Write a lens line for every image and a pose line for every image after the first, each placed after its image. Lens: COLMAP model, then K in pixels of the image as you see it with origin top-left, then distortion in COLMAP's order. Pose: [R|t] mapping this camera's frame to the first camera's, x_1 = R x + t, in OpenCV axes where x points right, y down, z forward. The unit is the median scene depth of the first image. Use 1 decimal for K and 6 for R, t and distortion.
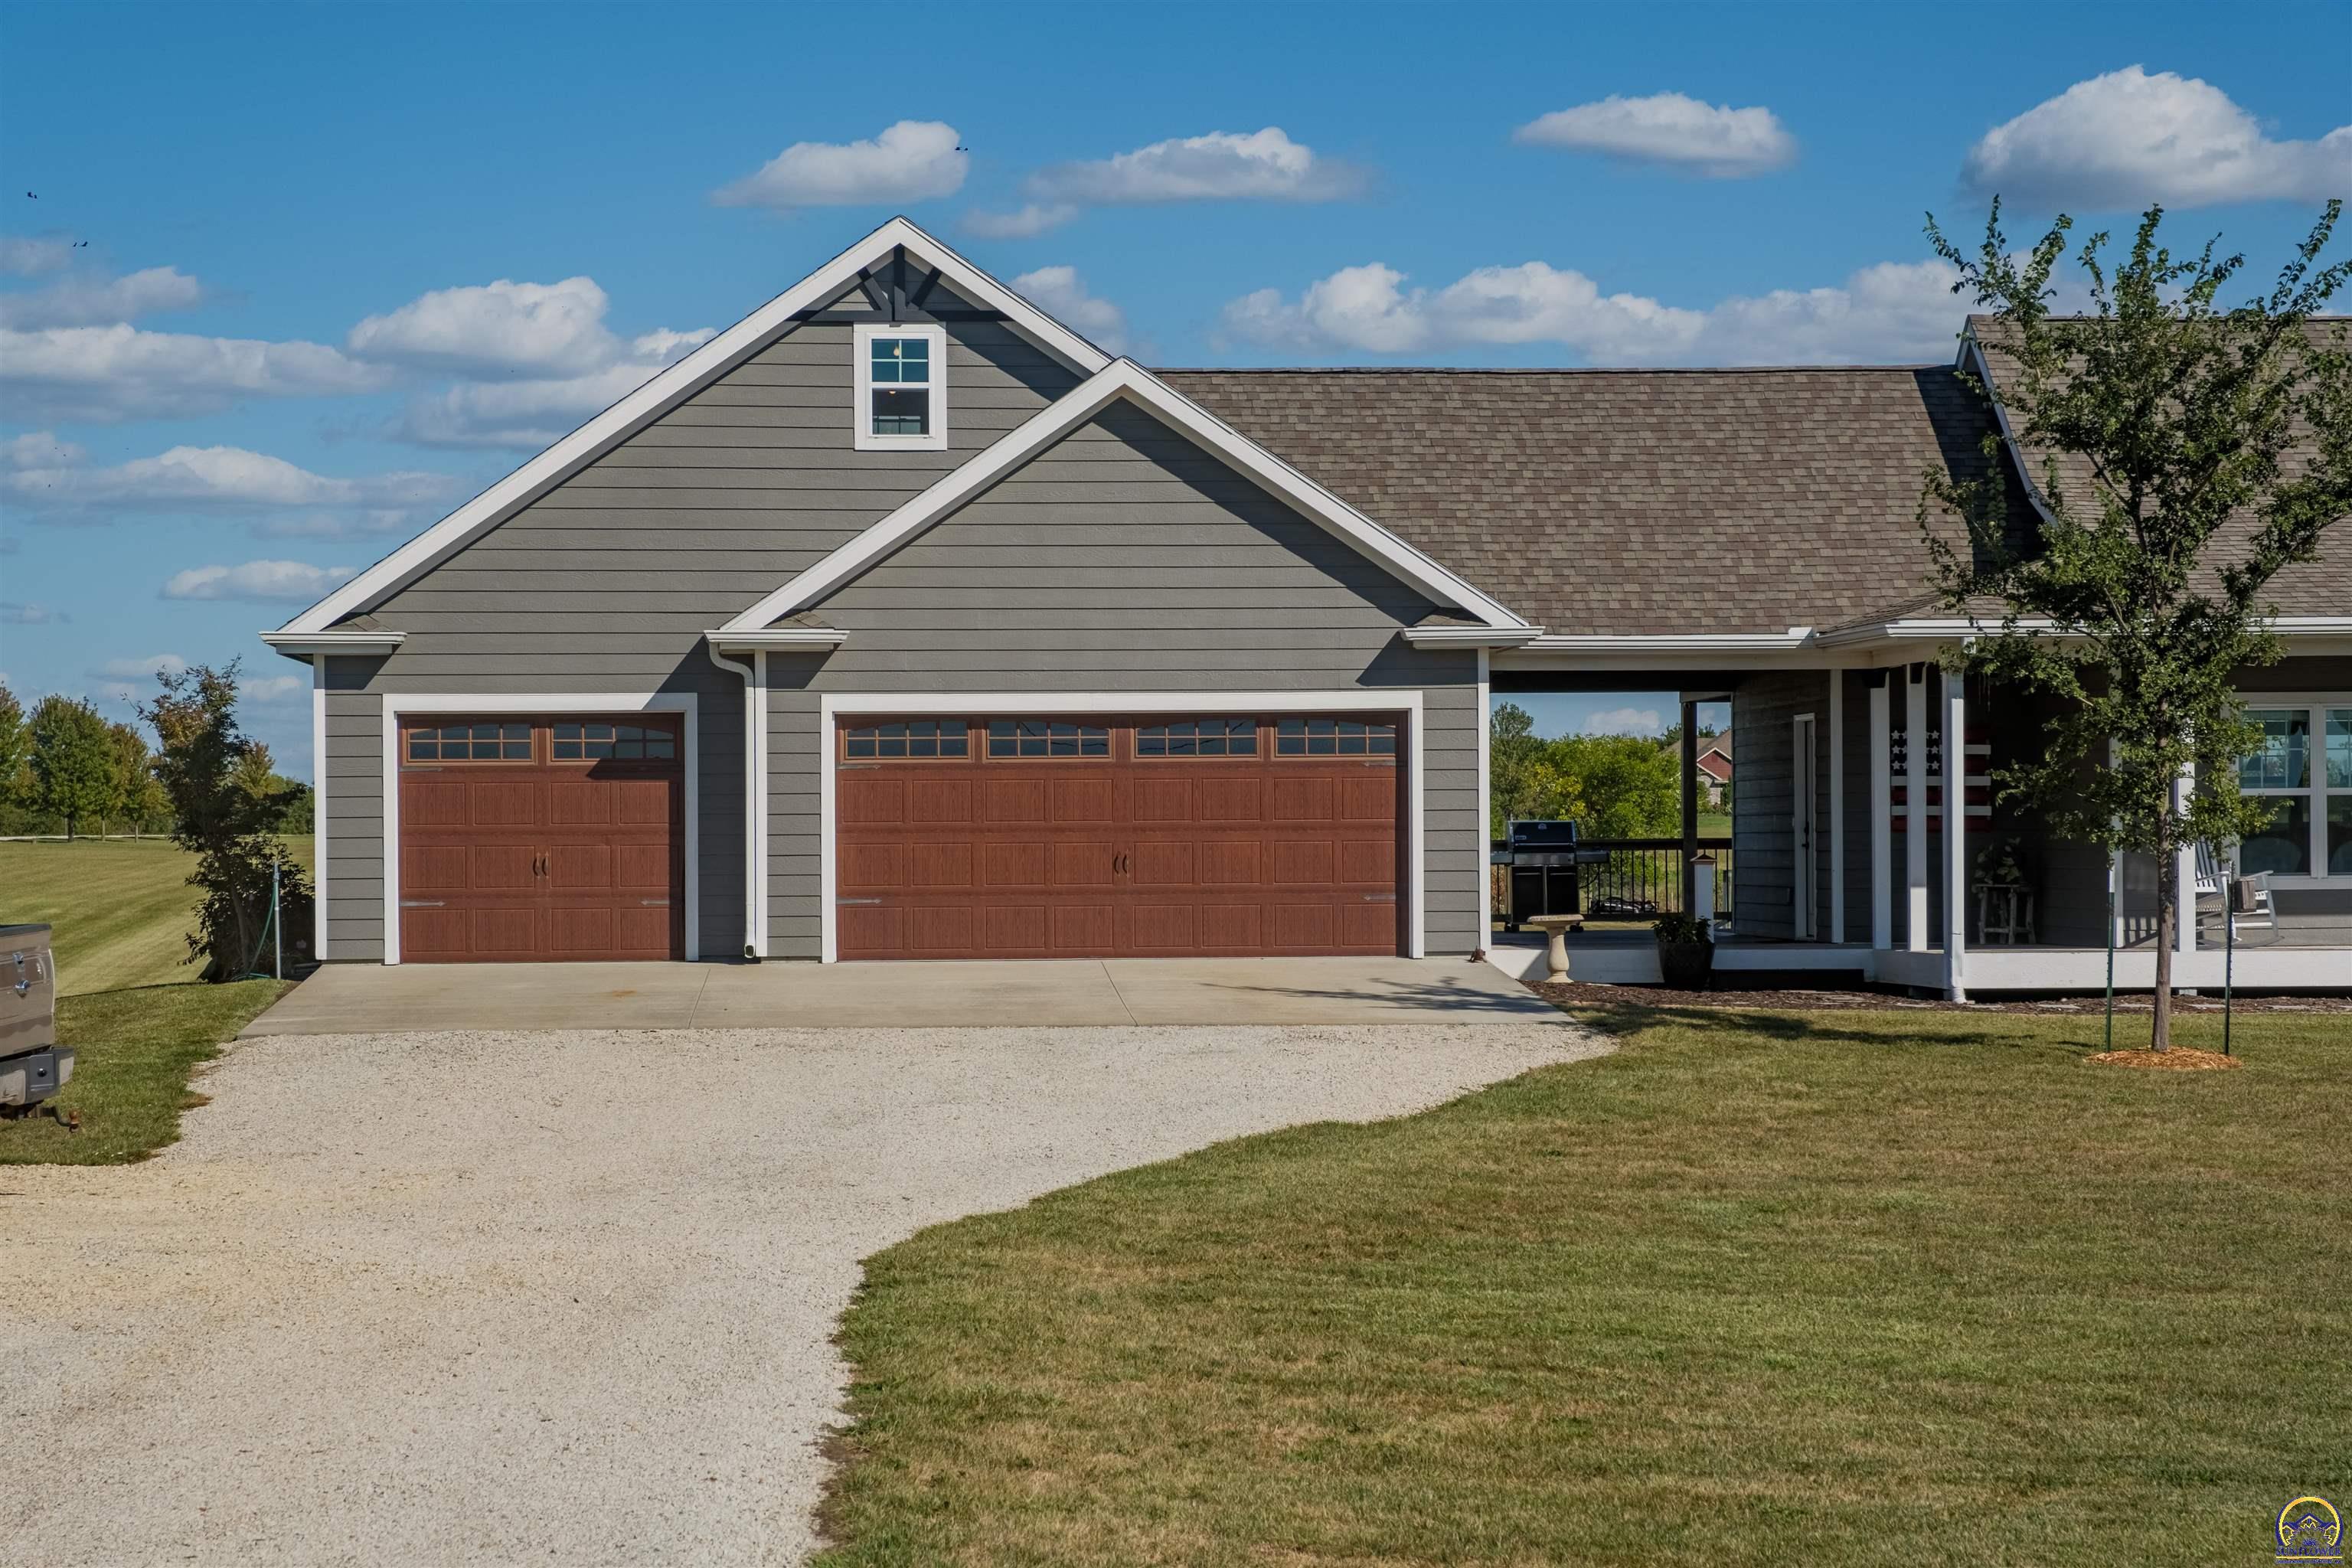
lens RADIAL K [[5543.6, 0, 1176.0], [0, 5543.6, 784.0], [0, 0, 1]] dist [0.088707, 0.134427]
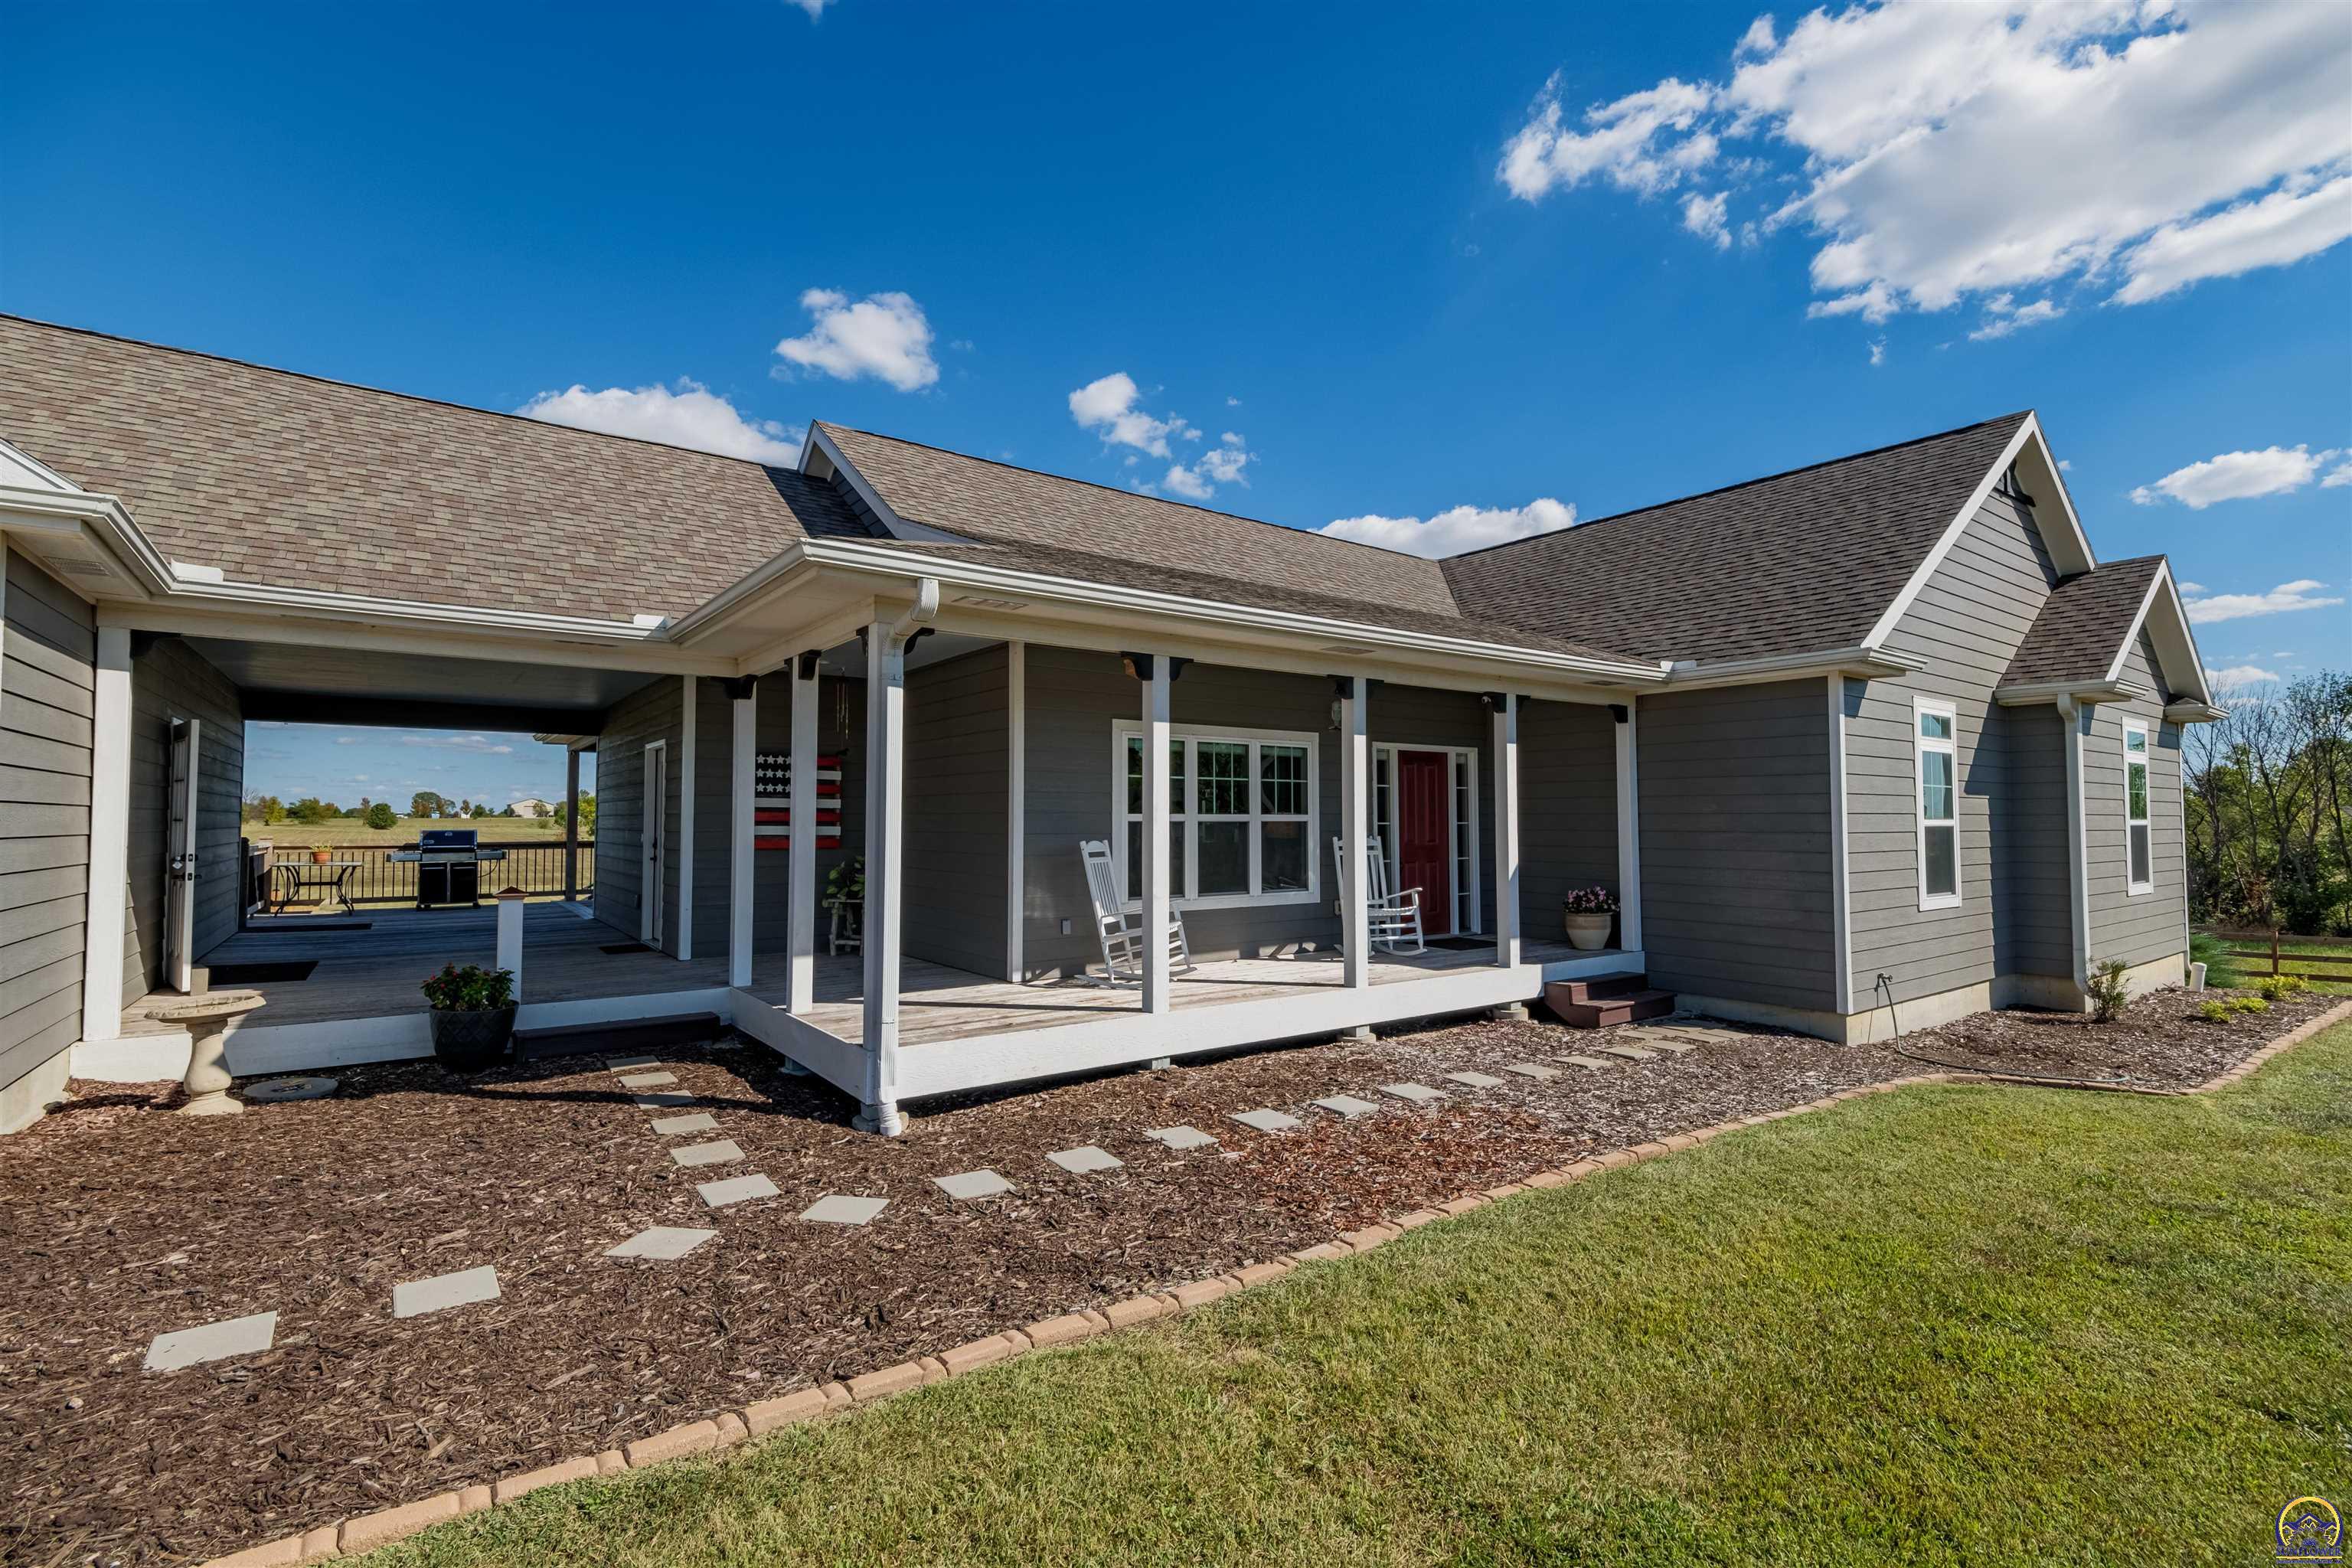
lens RADIAL K [[1076.4, 0, 1176.0], [0, 1076.4, 784.0], [0, 0, 1]] dist [0.023777, -0.000155]
pose [[0.848532, 0.025569, 0.528526, 0.092871], [-0.011518, 0.999488, -0.029862, 0.001272], [-0.529019, 0.019251, 0.848392, 0.809018]]
